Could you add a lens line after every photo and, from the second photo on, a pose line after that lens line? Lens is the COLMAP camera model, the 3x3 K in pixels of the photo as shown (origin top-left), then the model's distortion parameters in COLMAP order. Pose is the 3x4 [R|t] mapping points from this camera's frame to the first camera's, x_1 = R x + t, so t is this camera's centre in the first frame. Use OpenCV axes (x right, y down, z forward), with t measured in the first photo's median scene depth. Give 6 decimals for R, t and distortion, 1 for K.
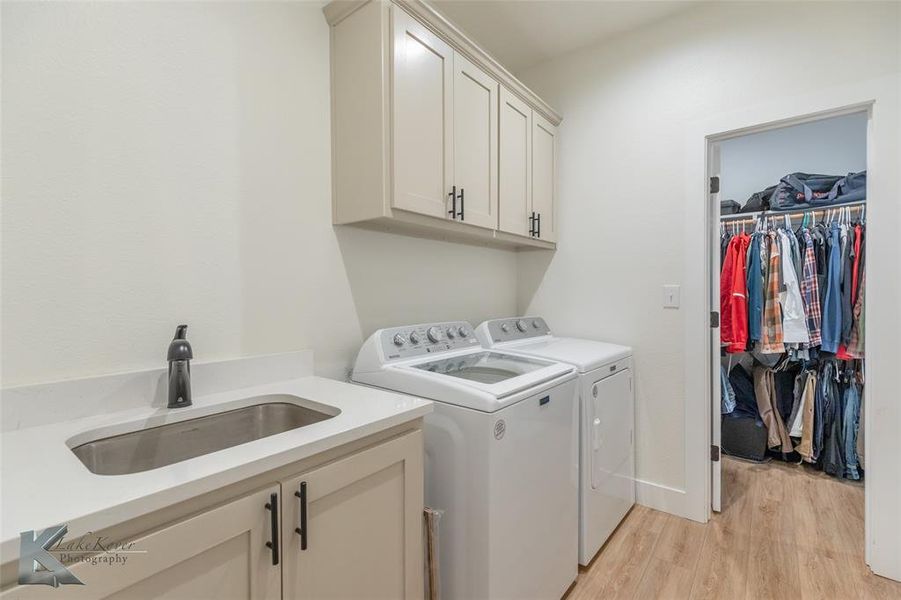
lens RADIAL K [[403.3, 0, 450.8], [0, 403.3, 304.4], [0, 0, 1]] dist [0.000553, 0.000548]
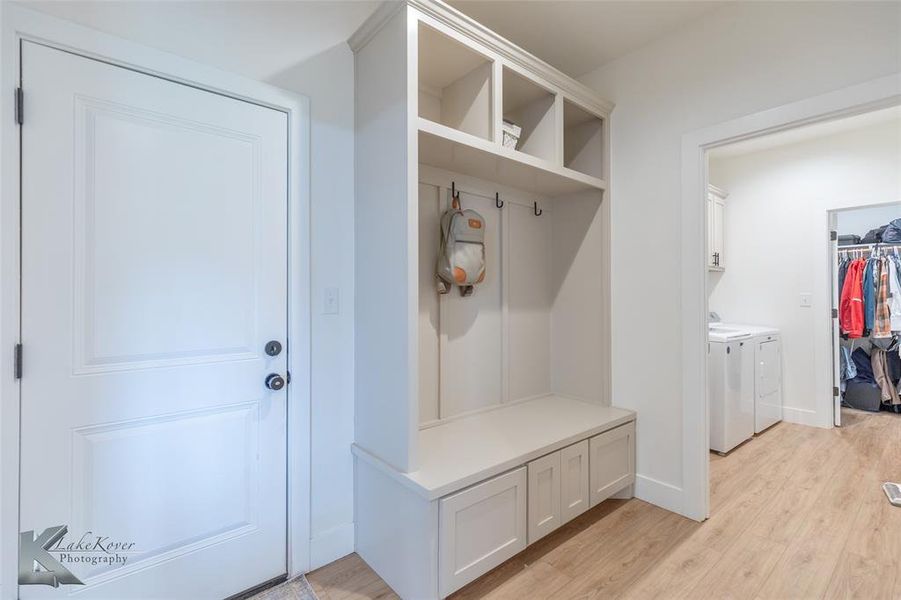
lens RADIAL K [[403.3, 0, 450.8], [0, 403.3, 304.4], [0, 0, 1]] dist [0.000553, 0.000548]
pose [[0.976333, 0.002592, -0.216259, -0.459801], [-0.007238, 0.999760, -0.020694, 0.037061], [0.216154, 0.021769, 0.976117, -0.830818]]
